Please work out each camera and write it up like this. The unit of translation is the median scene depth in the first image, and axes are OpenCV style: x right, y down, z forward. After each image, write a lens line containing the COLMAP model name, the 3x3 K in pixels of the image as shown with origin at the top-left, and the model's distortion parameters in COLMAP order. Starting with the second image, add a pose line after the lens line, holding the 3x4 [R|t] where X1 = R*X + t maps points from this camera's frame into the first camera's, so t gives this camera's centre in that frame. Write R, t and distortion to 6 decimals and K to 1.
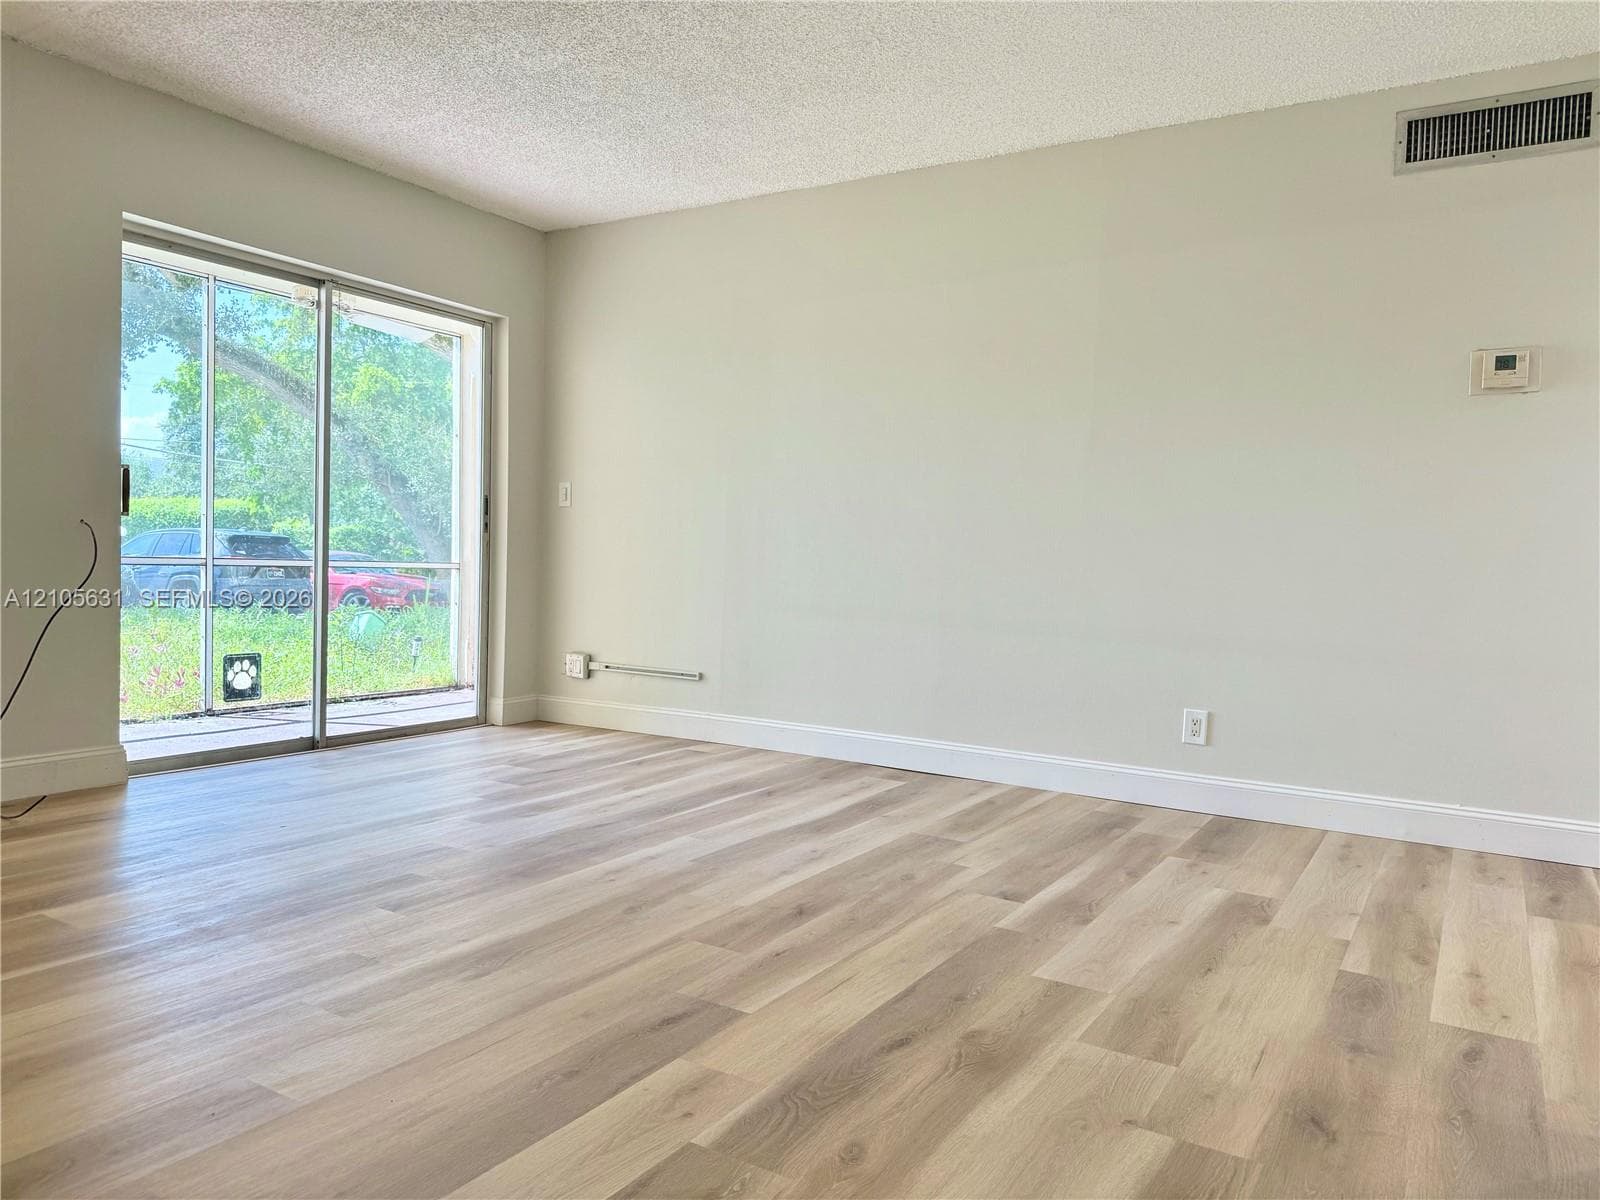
lens RADIAL K [[1124.5, 0, 791.9], [0, 1124.5, 610.2], [0, 0, 1]] dist [0.056591, -0.087054]
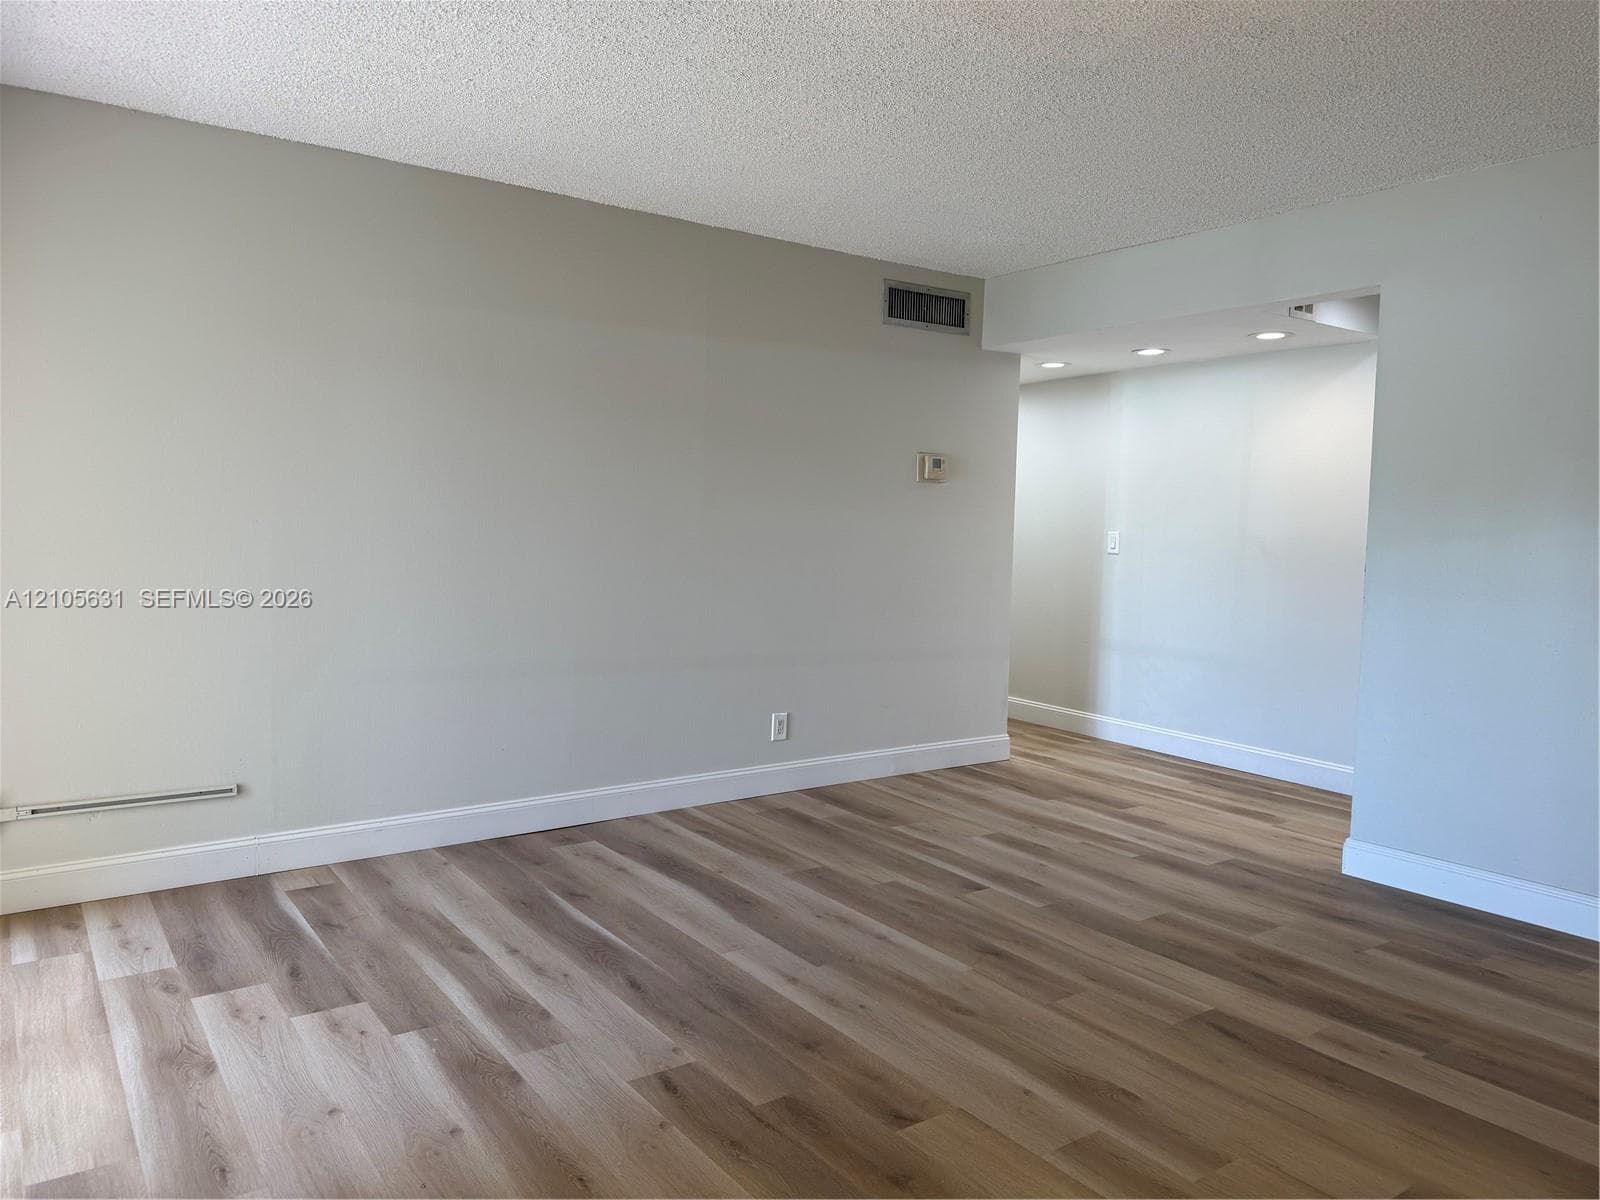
lens RADIAL K [[1128.9, 0, 800.0], [0, 1128.9, 600.0], [0, 0, 1]] dist [0.065718, -0.064791]
pose [[0.370817, -0.096312, 0.923698, -0.925949], [0.025450, 0.995288, 0.093560, -0.182754], [-0.928357, -0.011185, 0.371521, 0.594082]]
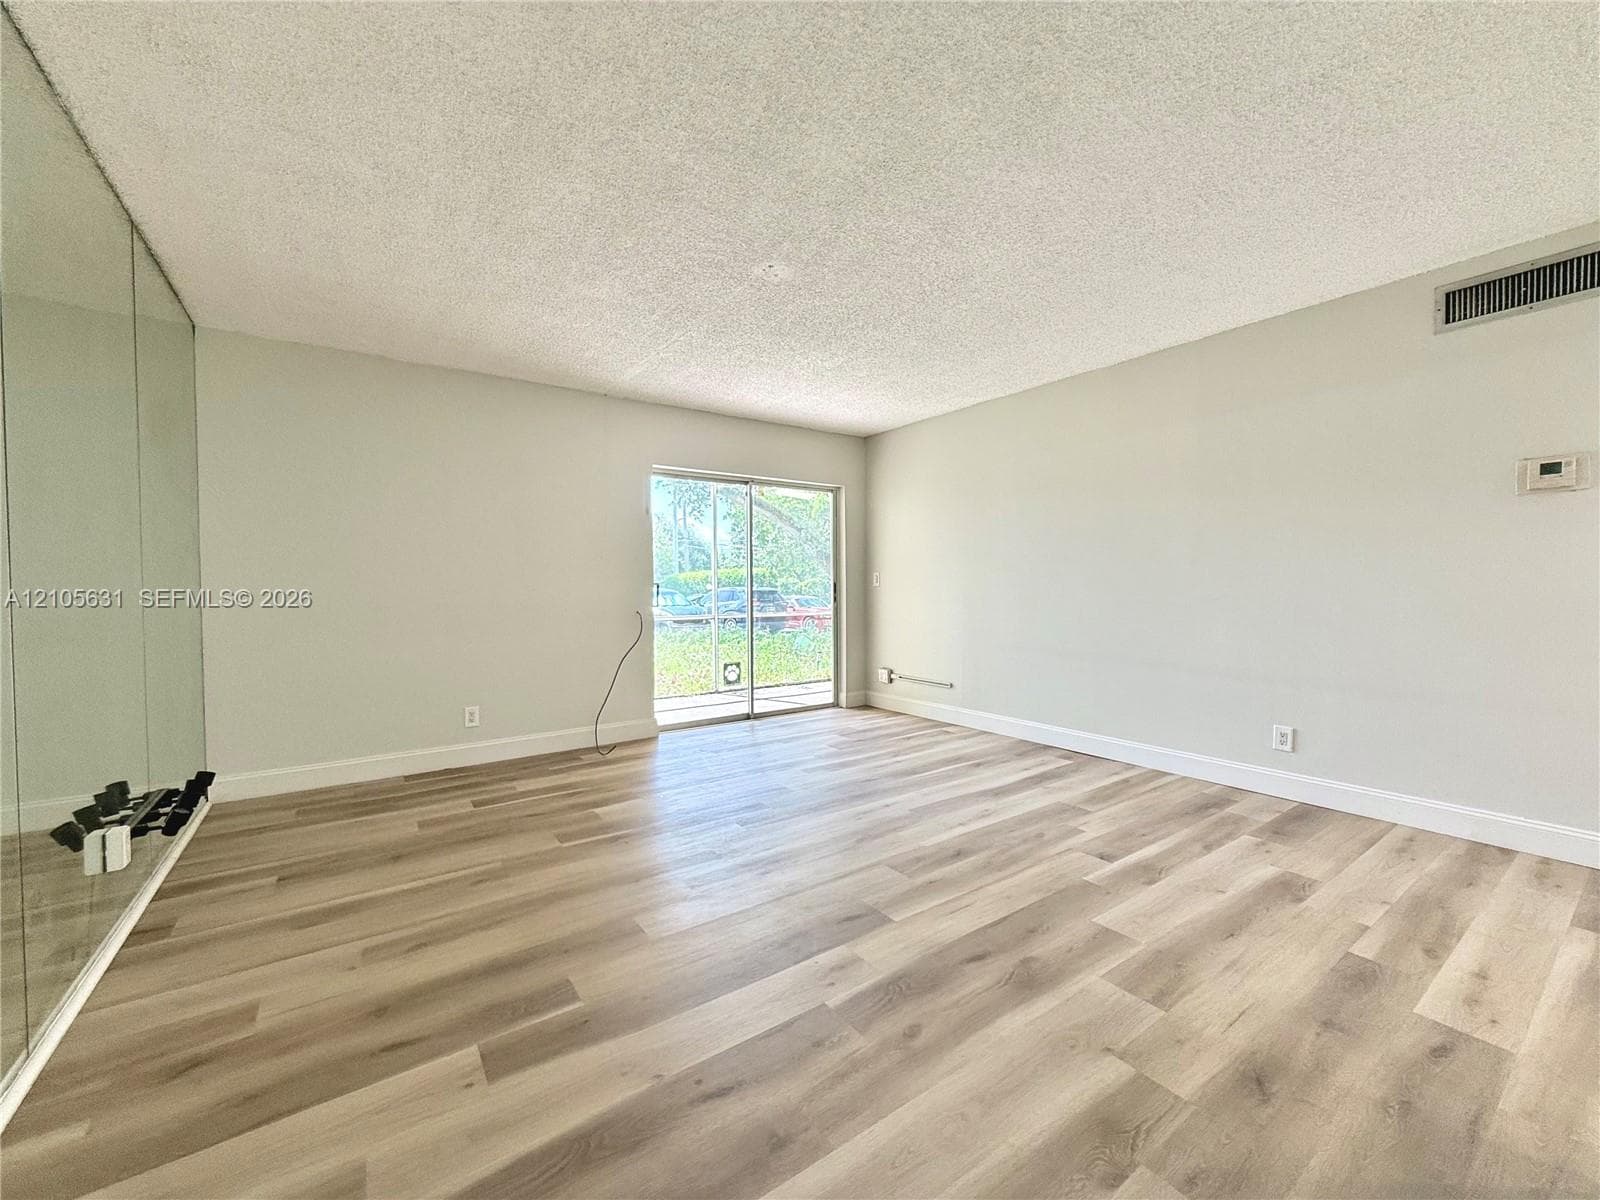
lens RADIAL K [[642.0, 0, 800.0], [0, 642.0, 600.0], [0, 0, 1]] dist [-0.001872, 0.000490]
pose [[0.919466, -0.028401, -0.392143, 0.139569], [0.016755, 0.999312, -0.033090, -0.063255], [0.392813, 0.023855, 0.919309, 0.021039]]
